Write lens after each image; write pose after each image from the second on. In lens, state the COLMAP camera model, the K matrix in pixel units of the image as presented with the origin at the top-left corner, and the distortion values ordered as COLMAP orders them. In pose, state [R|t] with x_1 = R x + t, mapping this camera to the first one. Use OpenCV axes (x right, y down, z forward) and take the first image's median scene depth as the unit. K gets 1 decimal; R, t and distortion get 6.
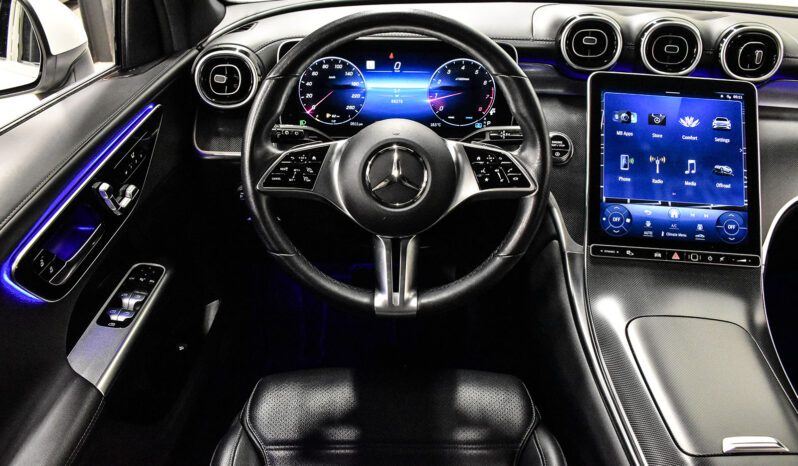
lens RADIAL K [[620.5, 0, 399.0], [0, 620.5, 233.0], [0, 0, 1]] dist [-0.158472, 0.118027]
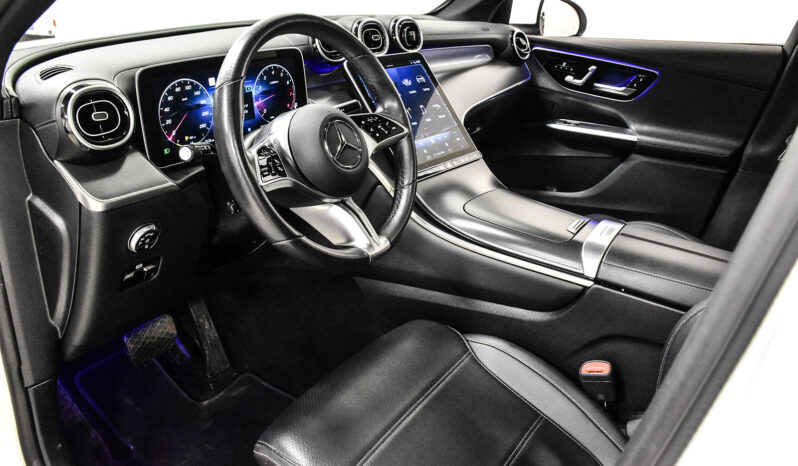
lens RADIAL K [[620.5, 0, 399.0], [0, 620.5, 233.0], [0, 0, 1]] dist [-0.158472, 0.118027]
pose [[0.550306, -0.326287, 0.768570, -0.787440], [0.409376, 0.907692, 0.092232, -0.000400], [-0.727719, 0.263879, 0.633082, 0.173731]]
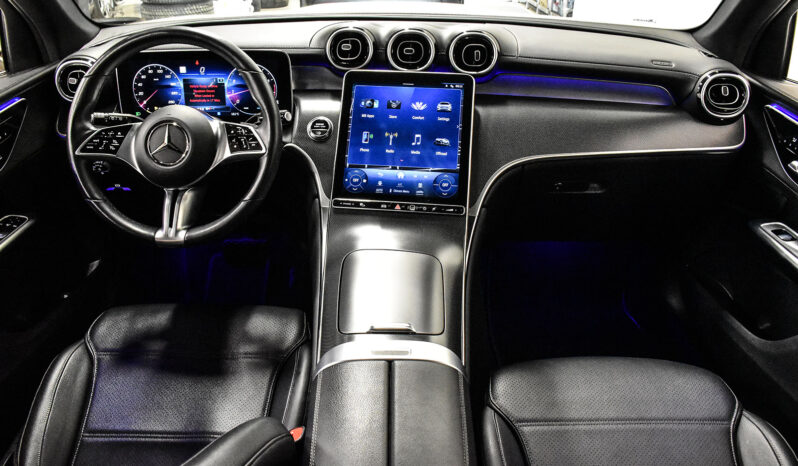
lens RADIAL K [[620.5, 0, 399.0], [0, 620.5, 233.0], [0, 0, 1]] dist [-0.158472, 0.118027]
pose [[0.999935, 0.000758, -0.011352, 0.459583], [-0.001241, 0.999093, -0.042555, 0.145462], [0.011309, 0.042566, 0.999030, -0.316174]]
